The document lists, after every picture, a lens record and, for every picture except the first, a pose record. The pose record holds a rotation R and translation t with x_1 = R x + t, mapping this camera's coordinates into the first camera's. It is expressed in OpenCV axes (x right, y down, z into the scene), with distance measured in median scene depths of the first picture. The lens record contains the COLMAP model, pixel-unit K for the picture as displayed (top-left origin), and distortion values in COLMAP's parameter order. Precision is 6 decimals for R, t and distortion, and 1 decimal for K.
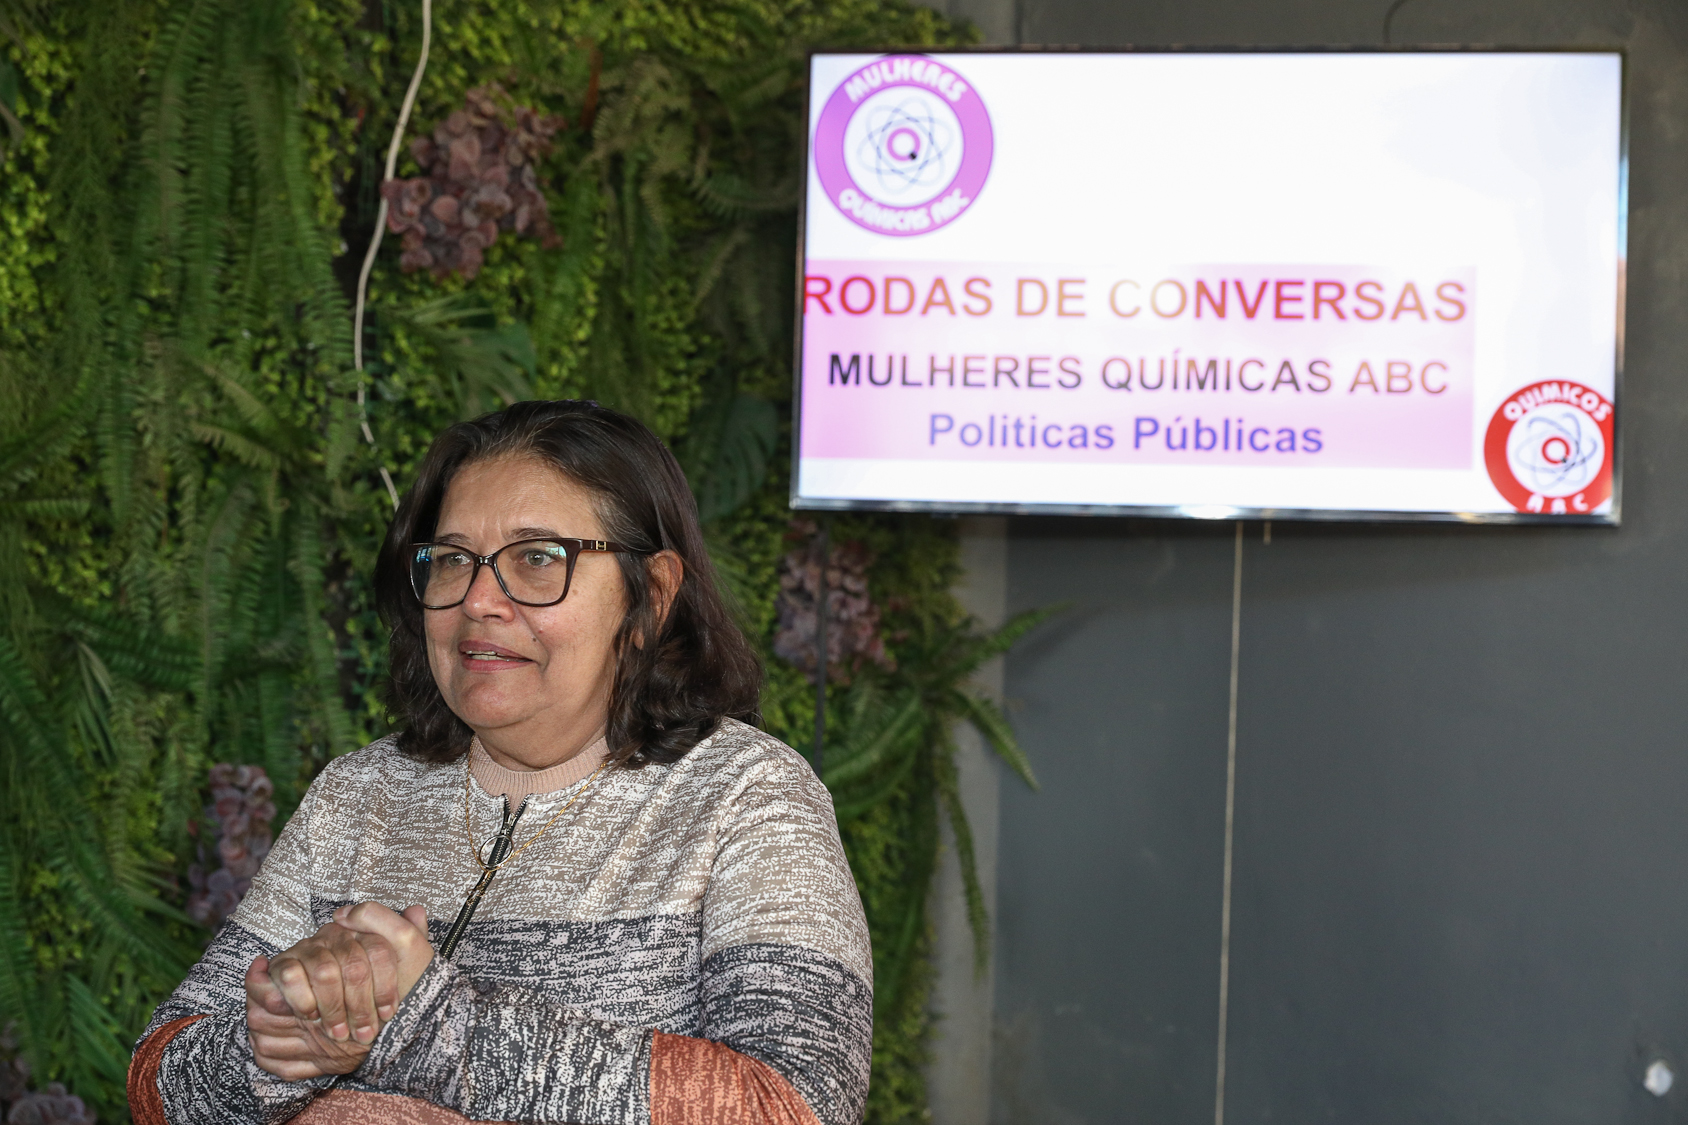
lens RADIAL K [[2757.6, 0, 860.1], [0, 2757.6, 561.1], [0, 0, 1]] dist [0.046904, 0.000000]
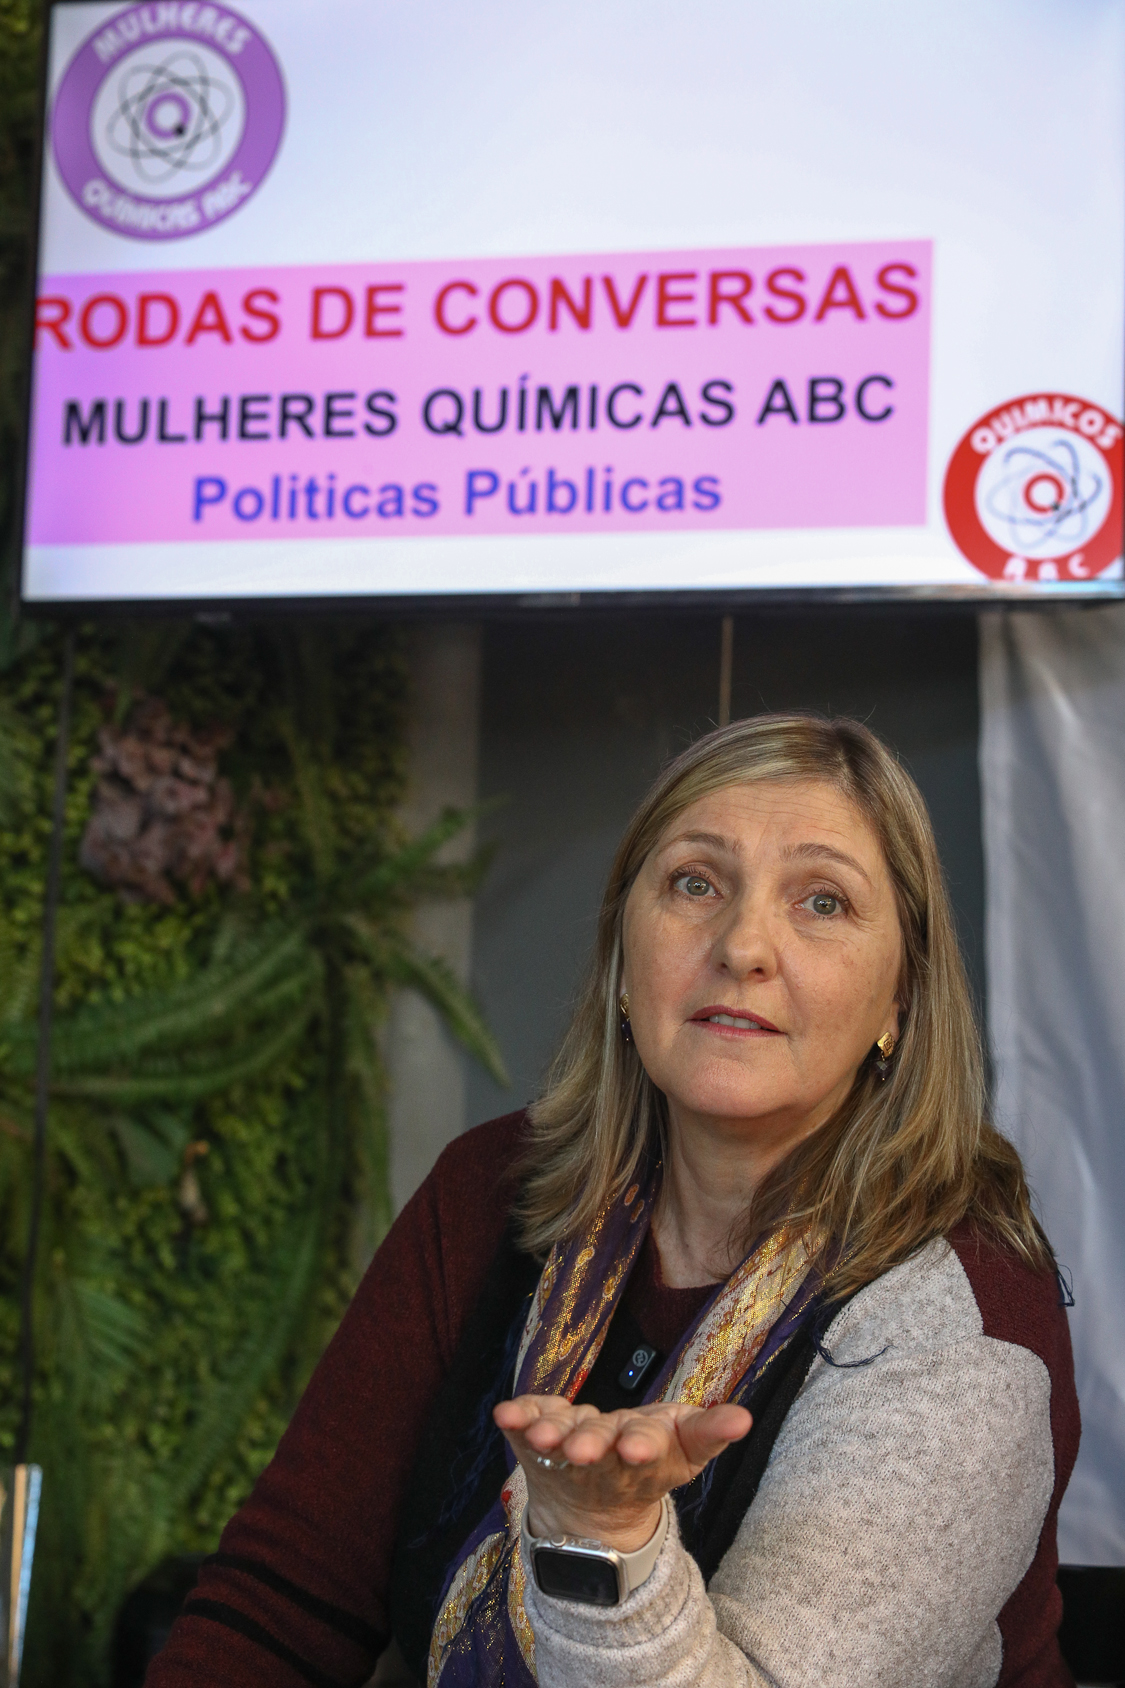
lens RADIAL K [[3800.8, 0, 507.3], [0, 3800.8, 837.9], [0, 0, 1]] dist [0.020138, 0.000000]
pose [[0.988492, -0.011243, -0.150854, 0.254782], [-0.002917, 0.995632, -0.093320, 0.132595], [0.151244, 0.092686, 0.984141, 0.044303]]
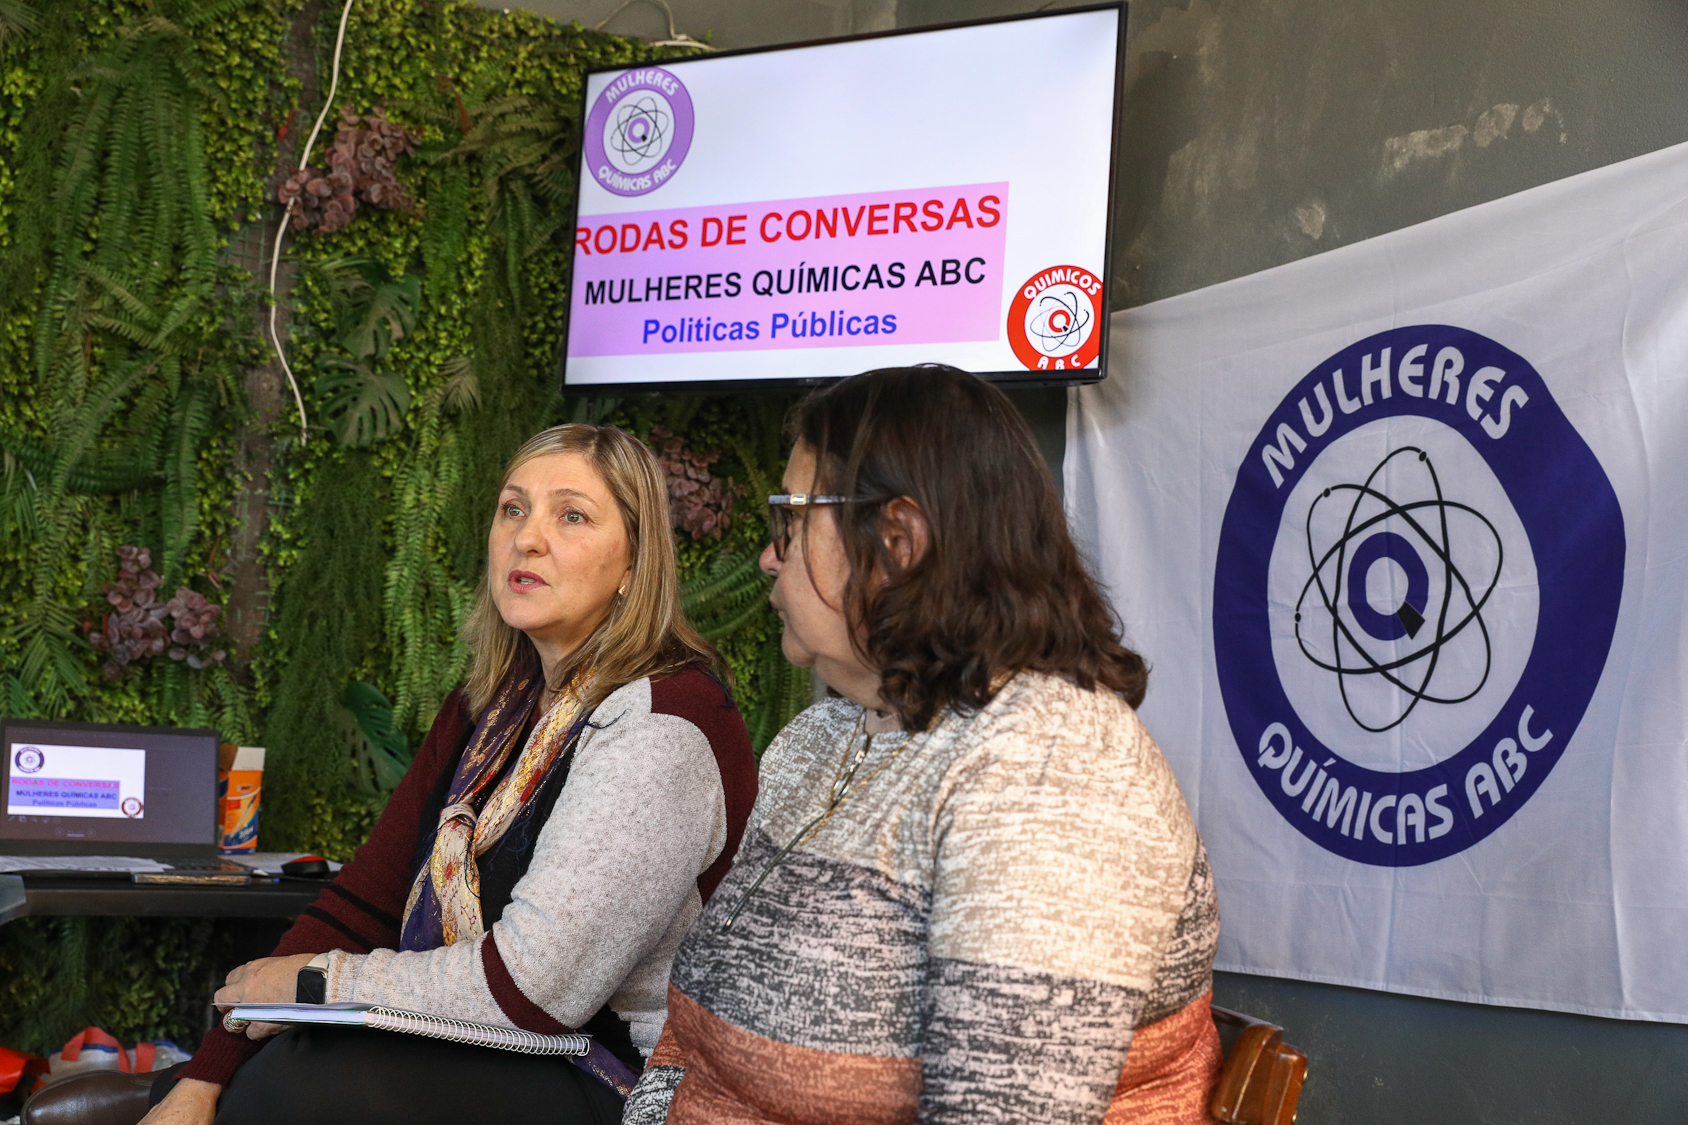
lens RADIAL K [[1896.0, 0, 857.6], [0, 1896.0, 577.4], [0, 0, 1]] dist [0.001162, 0.000000]
pose [[0.934205, 0.006261, -0.356681, 0.462134], [-0.027451, 0.998143, -0.054377, 0.122699], [0.355678, 0.060590, 0.932642, 0.165082]]
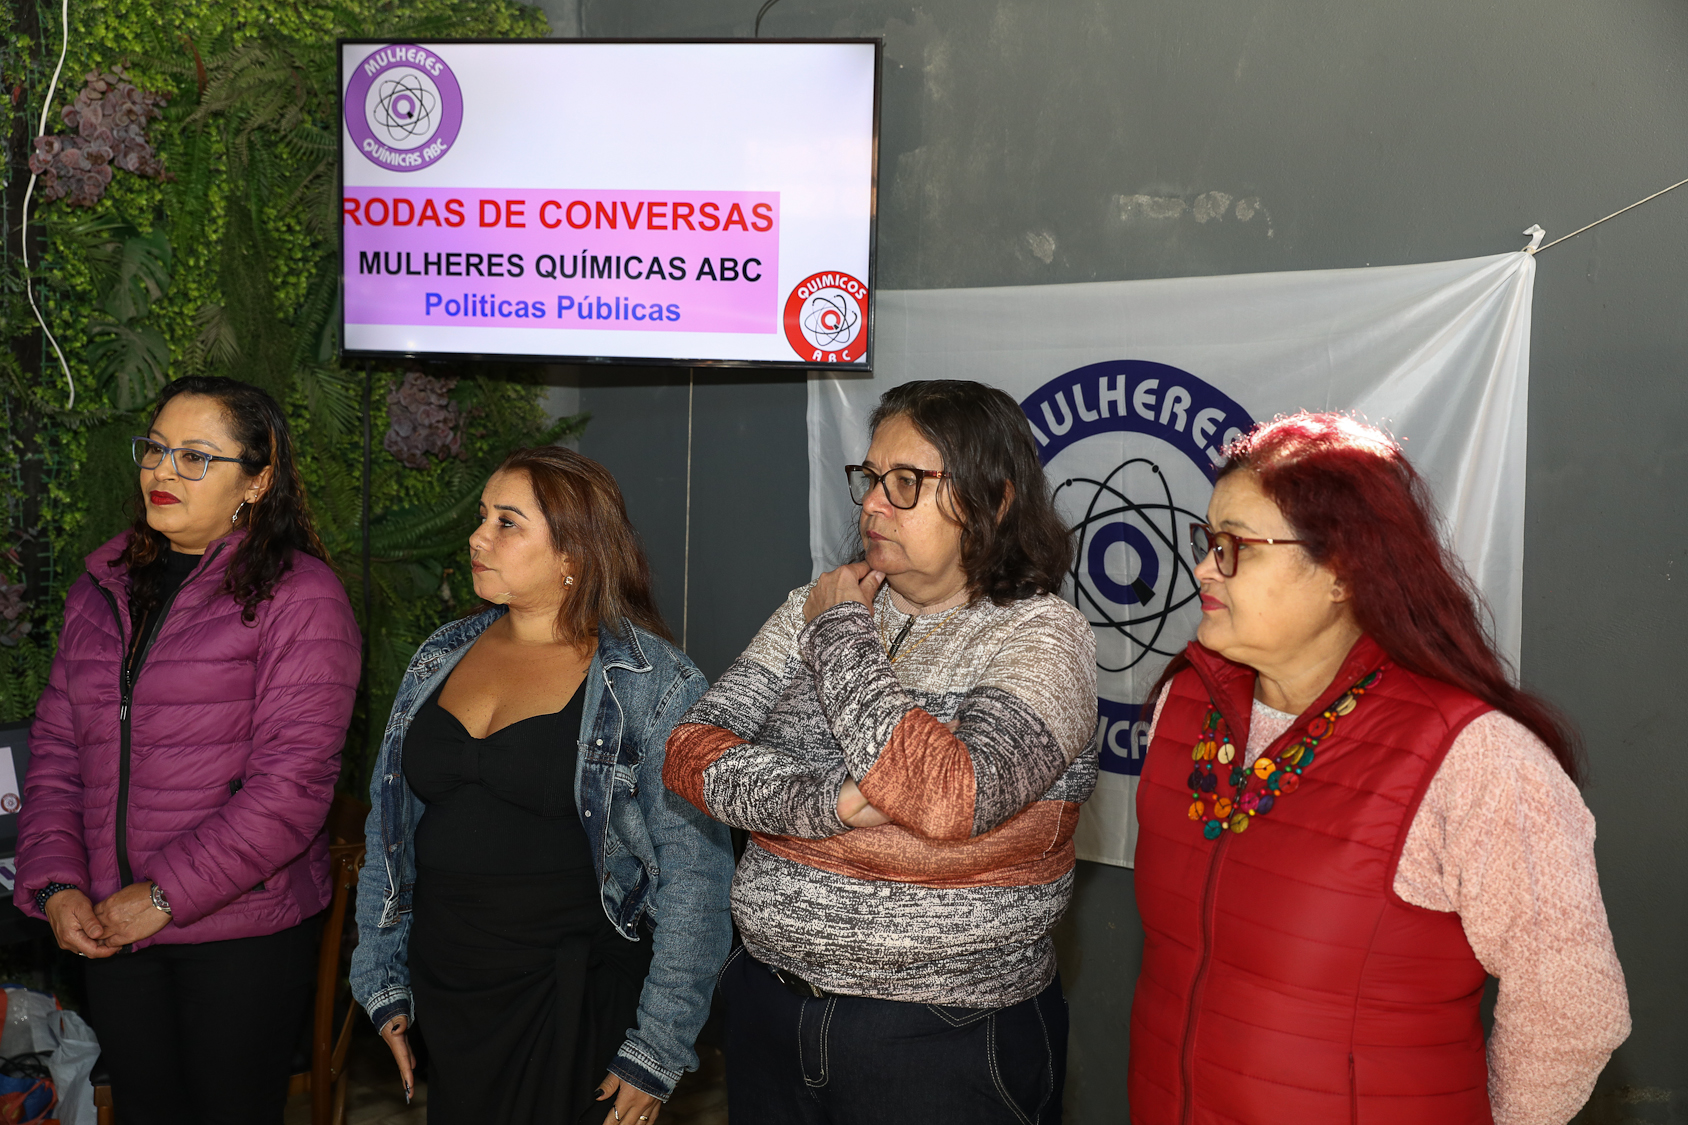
lens RADIAL K [[1803.3, 0, 880.4], [0, 1803.3, 584.2], [0, 0, 1]] dist [-0.003546, 0.000000]
pose [[0.999722, 0.002069, -0.023468, 0.293384], [0.001347, 0.989488, 0.144609, -0.038467], [0.023521, -0.144600, 0.989211, 0.023090]]
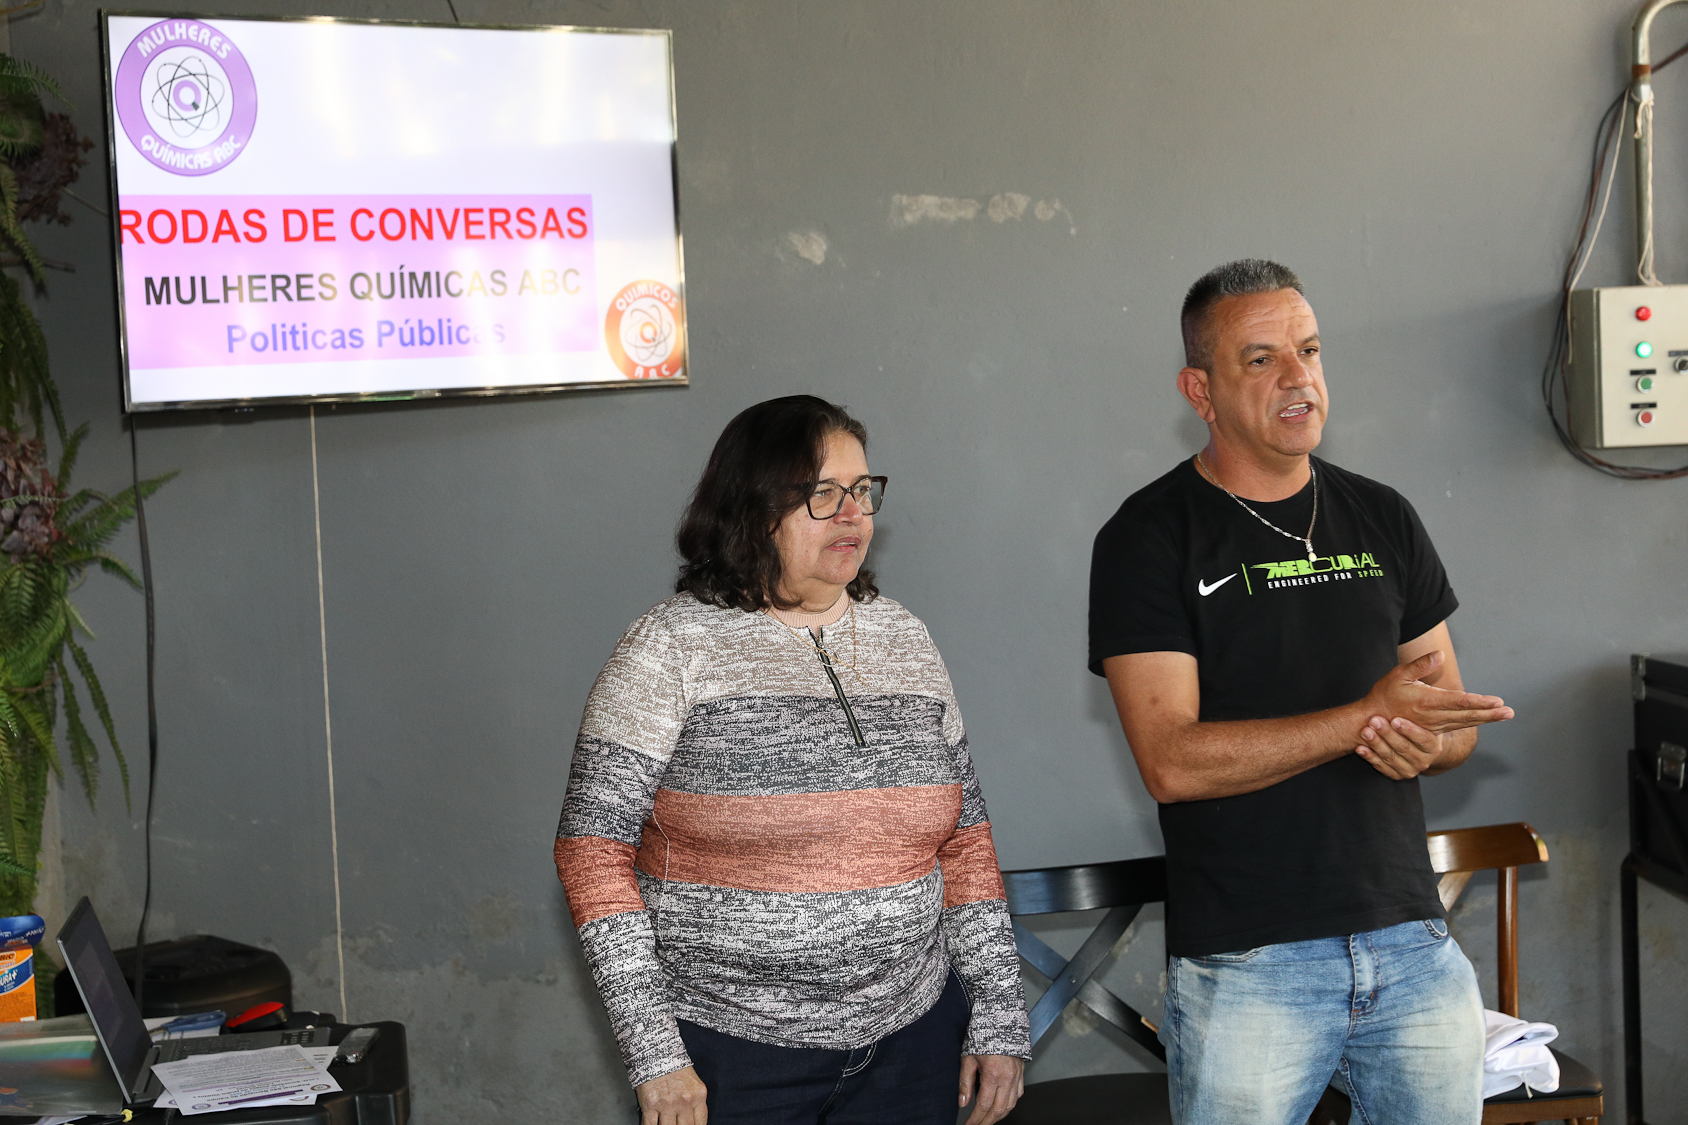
lens RADIAL K [[2913.3, 0, 890.5], [0, 2913.3, 629.4], [0, 0, 1]] dist [-0.093264, 0.000000]
pose [[0.679528, -0.122009, 0.723433, -0.697141], [0.042449, 0.990961, 0.127256, -0.070412], [-0.732420, -0.055766, 0.678565, -0.059925]]
